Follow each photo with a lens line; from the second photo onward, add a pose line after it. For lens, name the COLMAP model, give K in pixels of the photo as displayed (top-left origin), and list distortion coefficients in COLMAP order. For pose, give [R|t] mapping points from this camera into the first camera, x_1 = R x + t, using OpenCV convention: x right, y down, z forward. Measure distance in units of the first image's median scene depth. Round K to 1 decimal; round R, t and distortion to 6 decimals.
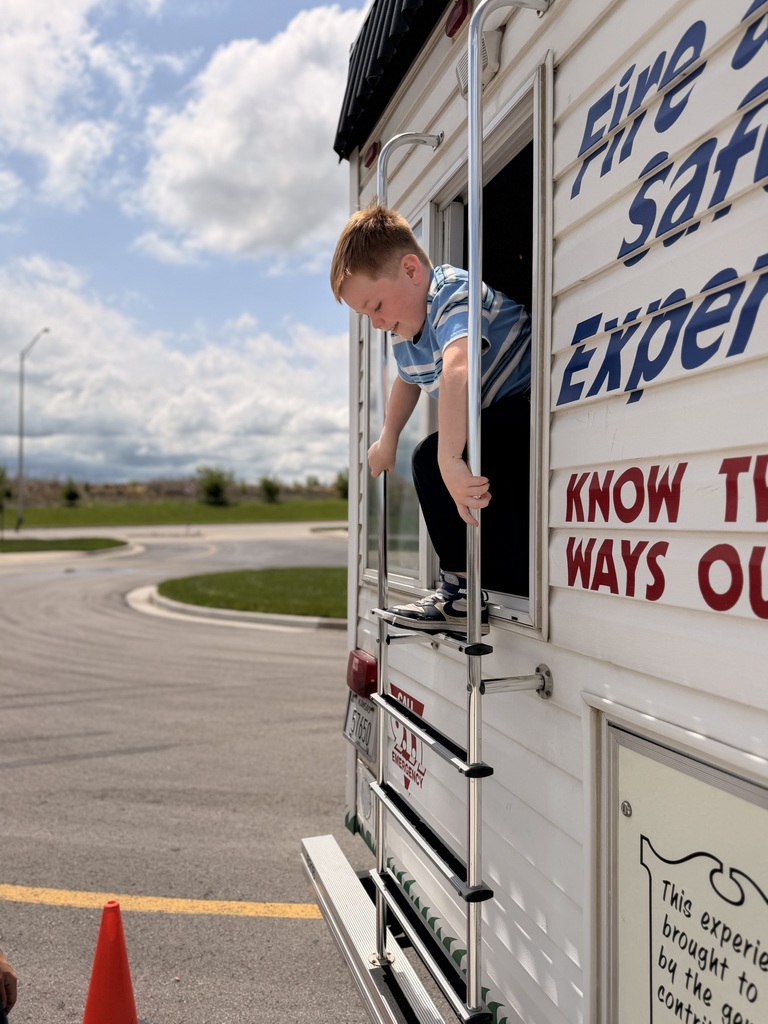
lens RADIAL K [[768.8, 0, 382.4], [0, 768.8, 502.0], [0, 0, 1]] dist [0.017087, -0.040273]
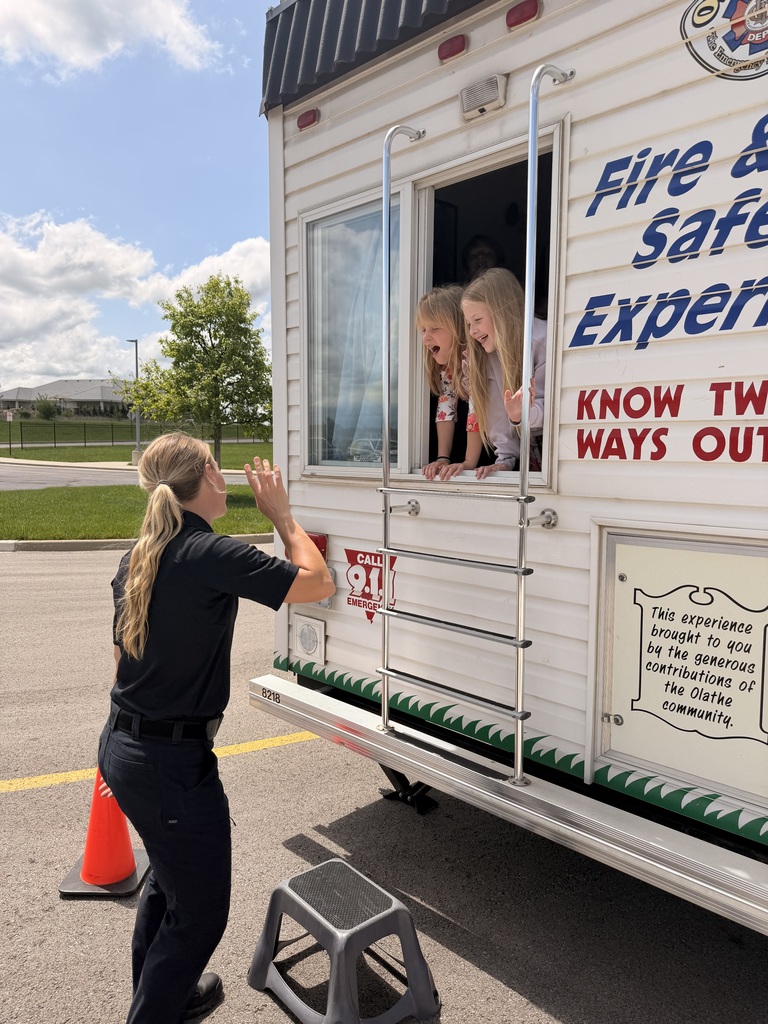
lens RADIAL K [[700.5, 0, 382.7], [0, 700.5, 518.0], [0, 0, 1]] dist [-0.002871, -0.035779]
pose [[0.877251, -0.040424, 0.478327, -1.006600], [-0.017753, 0.993034, 0.116480, 0.080281], [-0.479704, -0.110674, 0.870423, -0.154042]]
